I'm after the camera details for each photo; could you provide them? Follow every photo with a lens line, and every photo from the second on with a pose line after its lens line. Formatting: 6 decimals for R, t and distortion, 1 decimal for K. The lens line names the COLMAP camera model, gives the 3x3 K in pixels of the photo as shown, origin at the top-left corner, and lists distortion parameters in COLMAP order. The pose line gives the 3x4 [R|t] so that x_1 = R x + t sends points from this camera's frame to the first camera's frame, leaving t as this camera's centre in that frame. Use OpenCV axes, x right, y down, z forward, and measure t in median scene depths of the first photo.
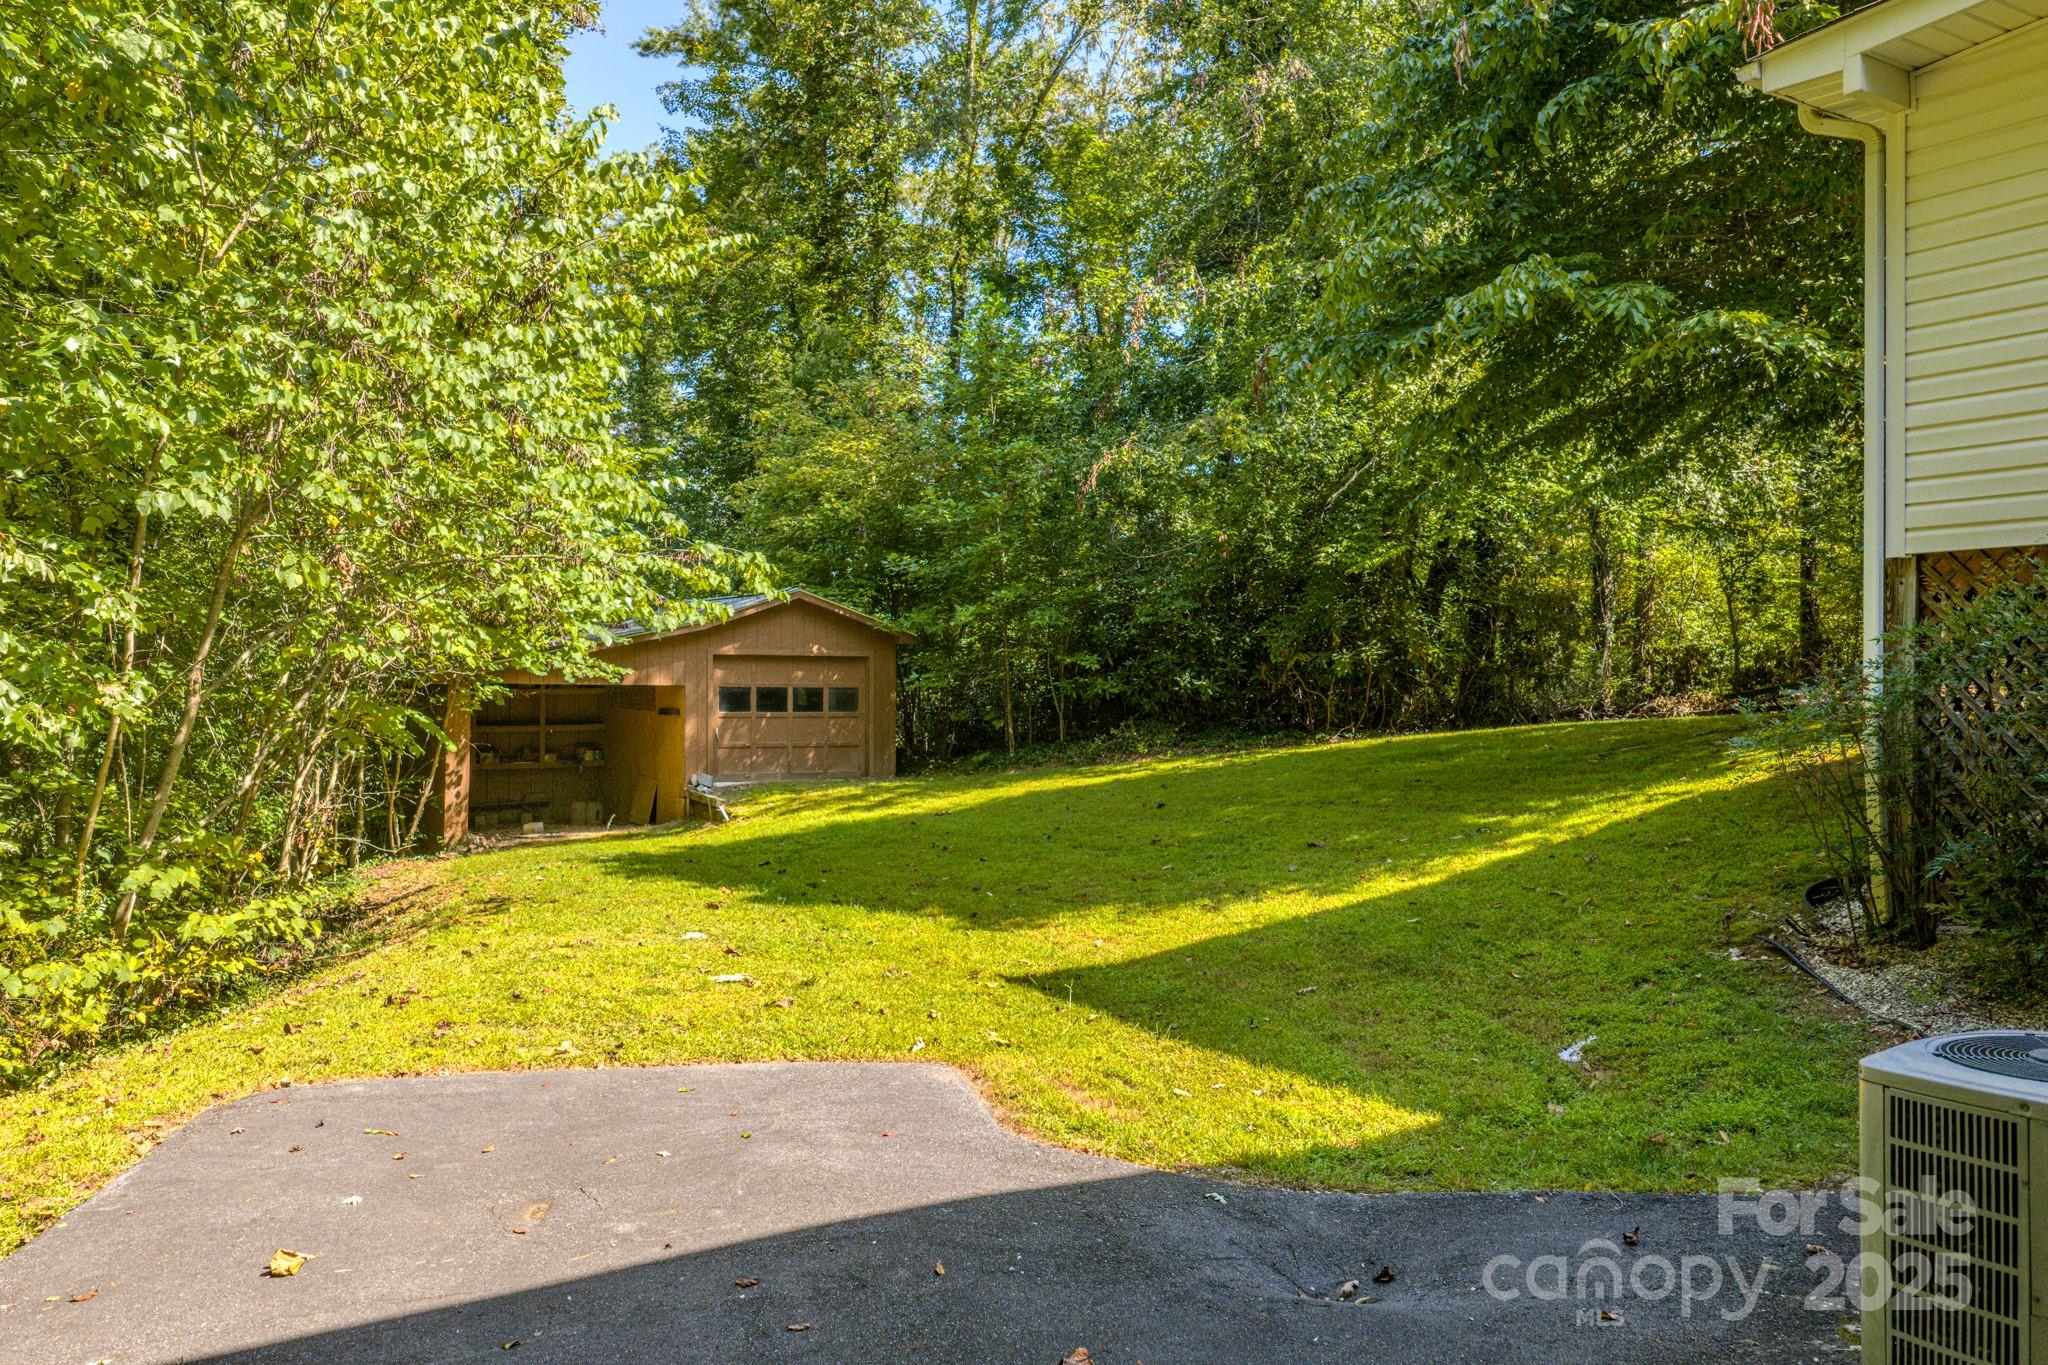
lens RADIAL K [[1755.5, 0, 1023.6], [0, 1755.5, 684.9], [0, 0, 1]] dist [0.003178, 0.002022]
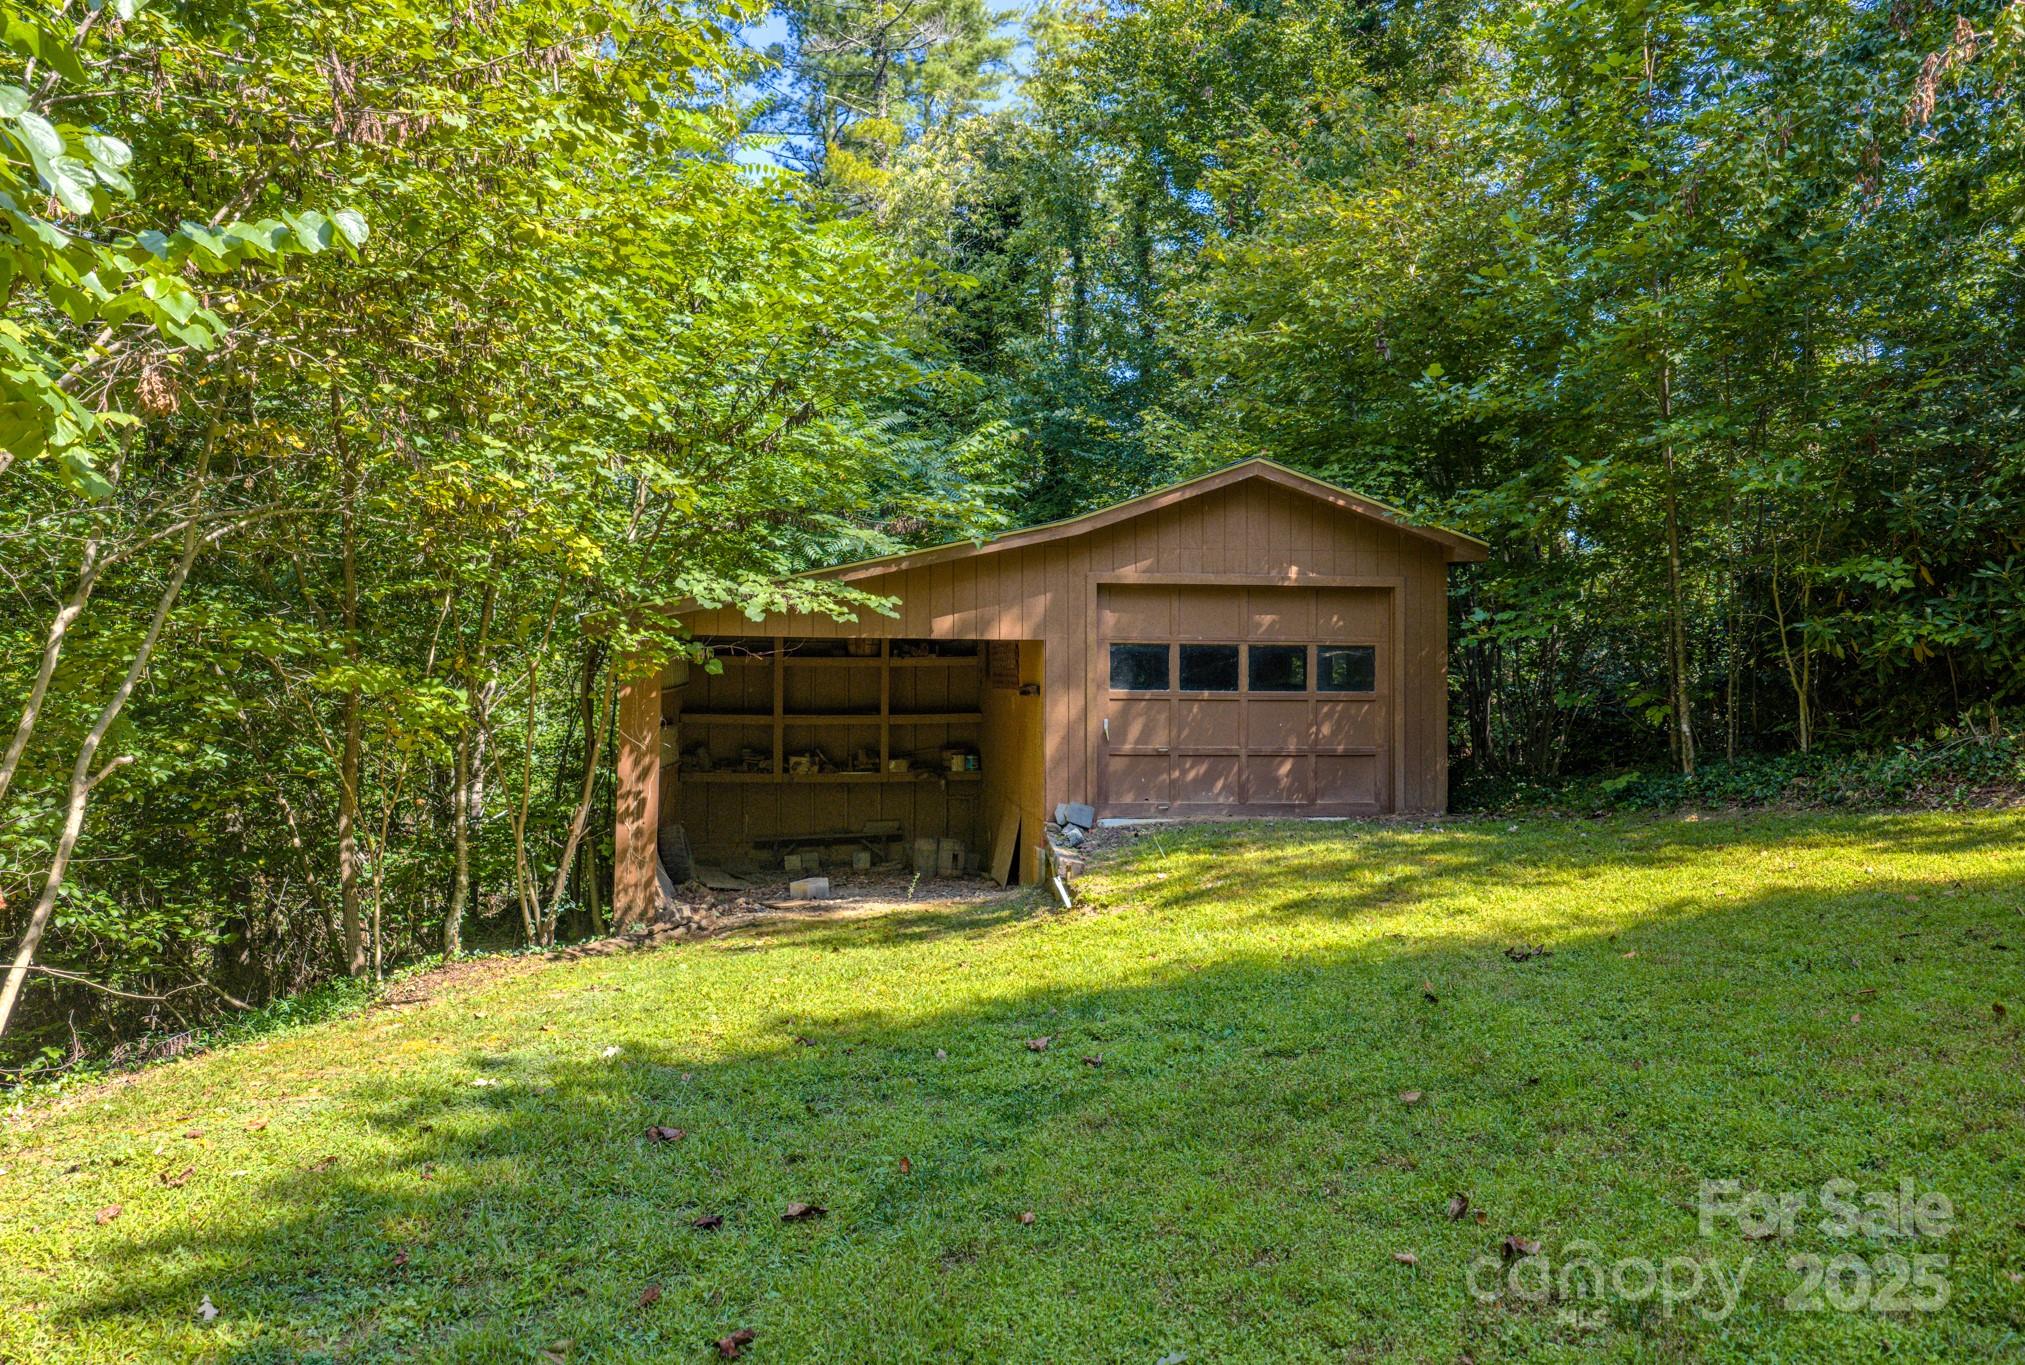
lens RADIAL K [[1735.7, 0, 1018.9], [0, 1735.7, 693.0], [0, 0, 1]] dist [0.003178, 0.002022]
pose [[0.940824, 0.002160, -0.338888, -0.018932], [-0.000787, 0.999991, 0.004189, 0.015006], [0.338894, -0.003675, 0.940817, 0.509266]]
